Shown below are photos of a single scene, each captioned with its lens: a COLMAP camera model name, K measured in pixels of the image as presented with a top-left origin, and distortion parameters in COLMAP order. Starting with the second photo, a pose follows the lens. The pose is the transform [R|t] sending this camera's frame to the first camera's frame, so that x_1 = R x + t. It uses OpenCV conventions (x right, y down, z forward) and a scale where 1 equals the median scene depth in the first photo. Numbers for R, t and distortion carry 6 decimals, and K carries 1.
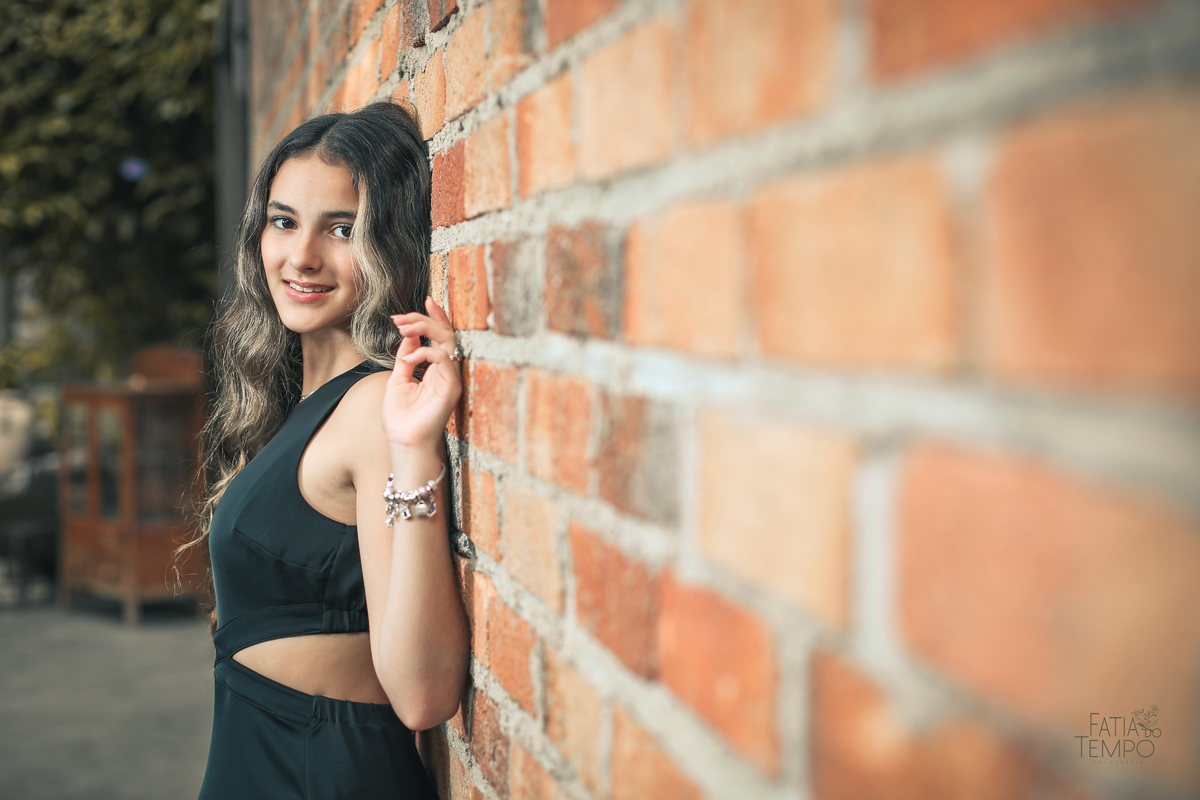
lens RADIAL K [[2418.4, 0, 600.0], [0, 2418.4, 400.0], [0, 0, 1]] dist [-0.183487, 0.106881]
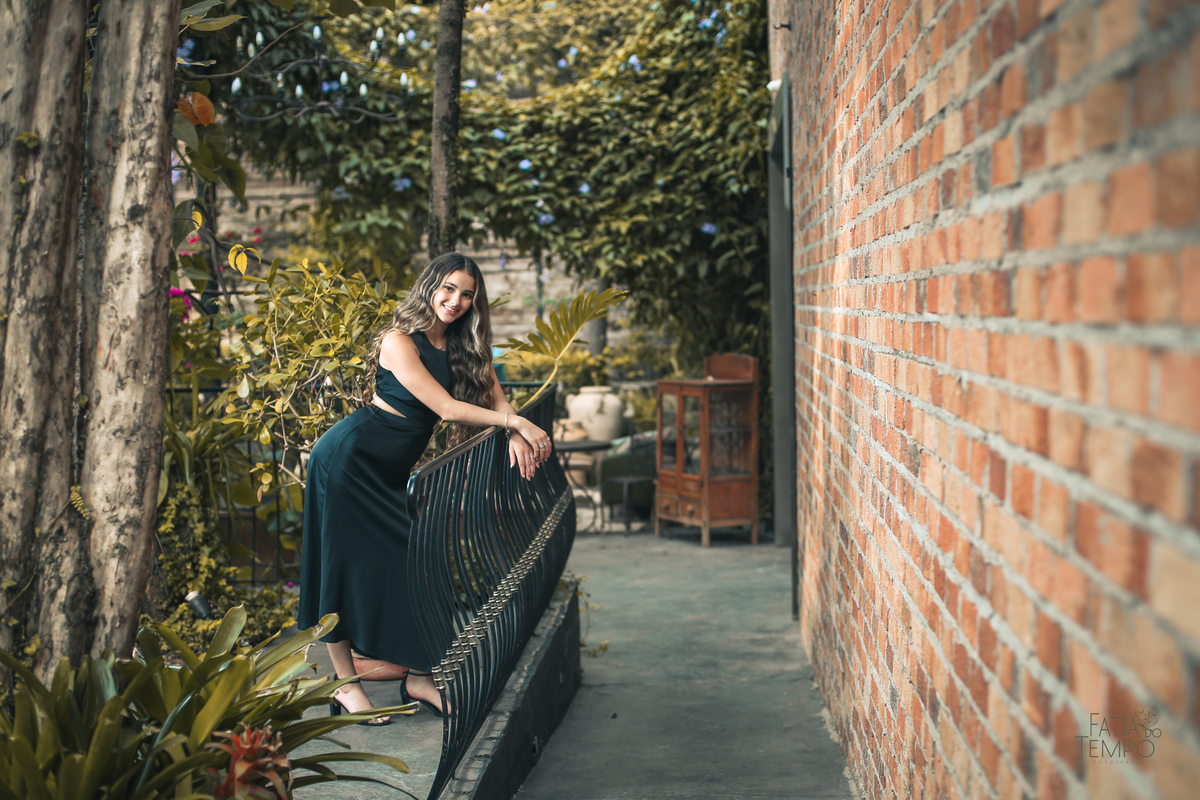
lens RADIAL K [[1853.4, 0, 600.6], [0, 1853.4, 417.0], [0, 0, 1]] dist [-0.137919, 0.087479]
pose [[0.969984, 0.012006, -0.242874, 0.026922], [-0.008770, 0.999858, 0.014397, 0.001131], [0.243012, -0.011835, 0.969951, -0.195773]]
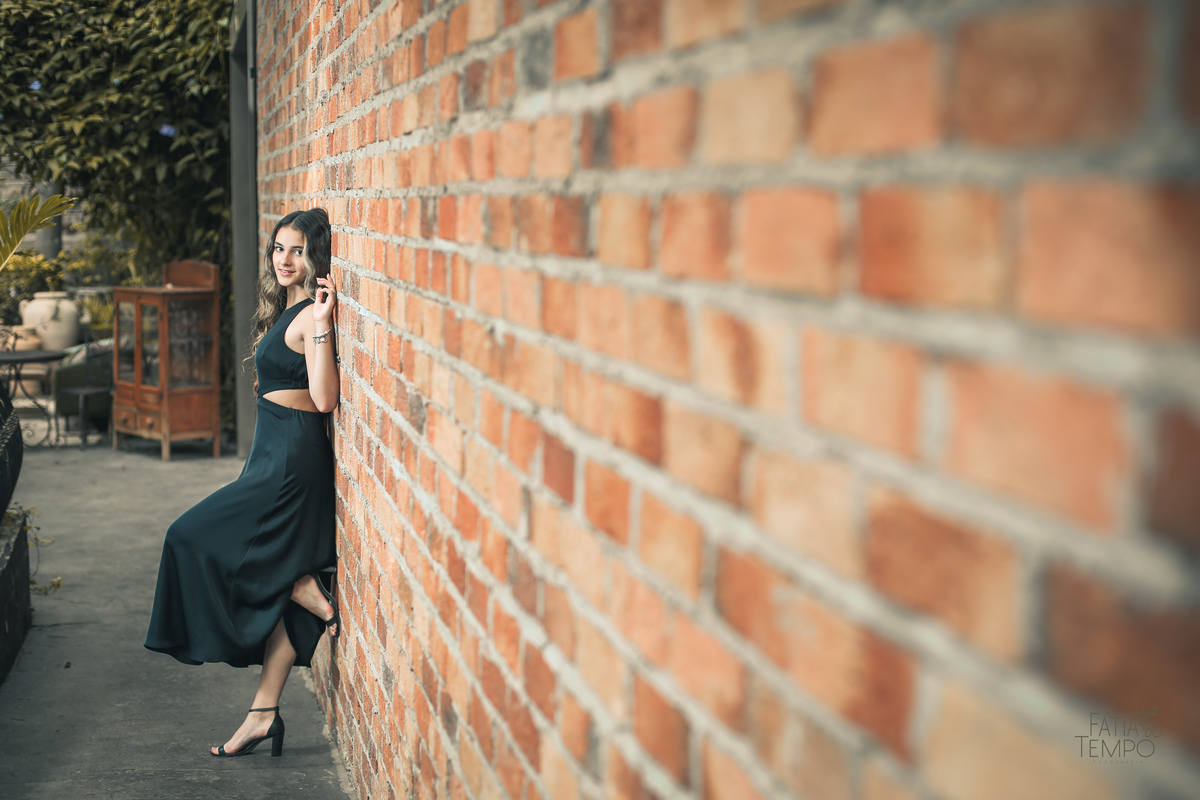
lens RADIAL K [[1853.4, 0, 600.6], [0, 1853.4, 417.0], [0, 0, 1]] dist [-0.137919, 0.087479]
pose [[0.998954, 0.011464, 0.044271, 0.020710], [-0.014185, 0.997998, 0.061639, -0.001764], [-0.043476, -0.062203, 0.997116, -0.162318]]
